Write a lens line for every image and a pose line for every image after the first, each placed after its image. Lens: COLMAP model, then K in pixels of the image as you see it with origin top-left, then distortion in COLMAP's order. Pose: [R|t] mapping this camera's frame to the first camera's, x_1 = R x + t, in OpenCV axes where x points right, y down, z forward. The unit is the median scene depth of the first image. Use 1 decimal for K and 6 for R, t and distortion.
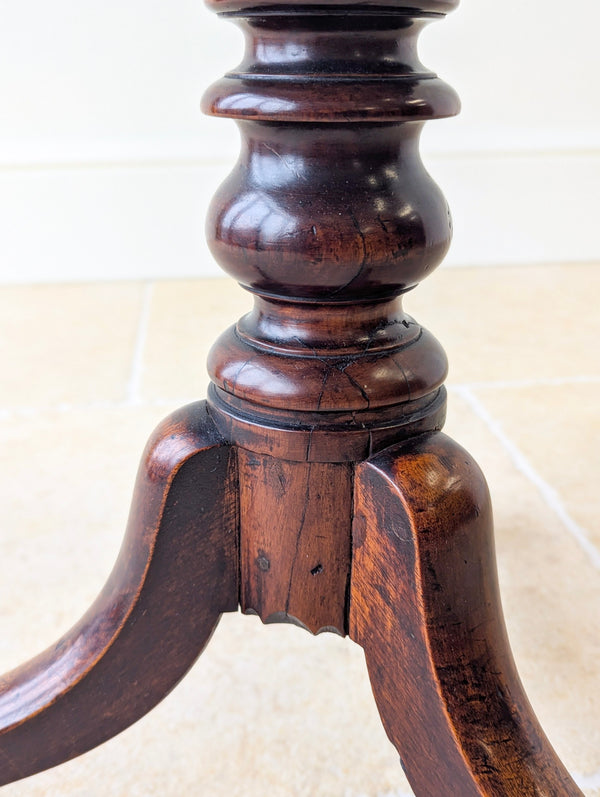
lens RADIAL K [[888.8, 0, 300.0], [0, 888.8, 398.5], [0, 0, 1]] dist [0.002592, -0.008077]
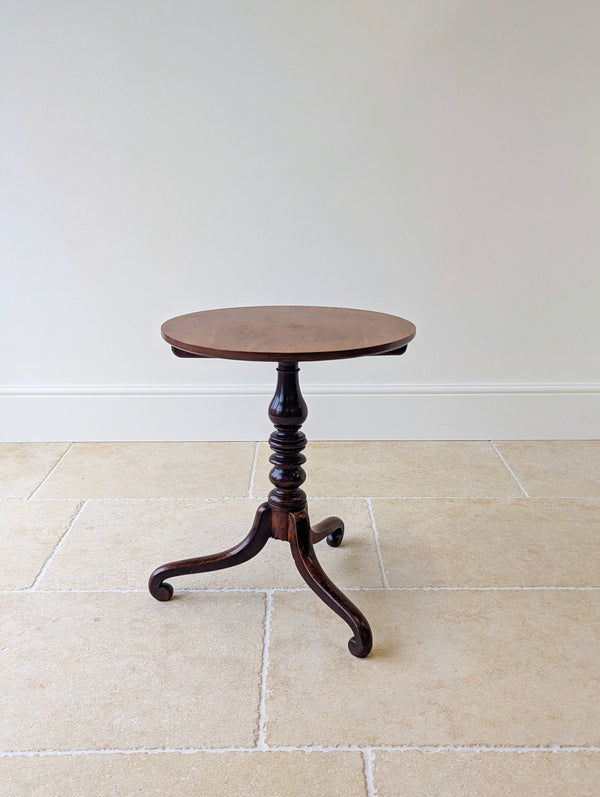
lens RADIAL K [[773.9, 0, 296.2], [0, 773.9, 399.0], [0, 0, 1]] dist [0.043046, -0.017983]
pose [[0.992950, 0.039608, -0.111724, 0.684299], [-0.052262, 0.992252, -0.112711, -0.113191], [0.106394, 0.117755, 0.987327, -4.497407]]
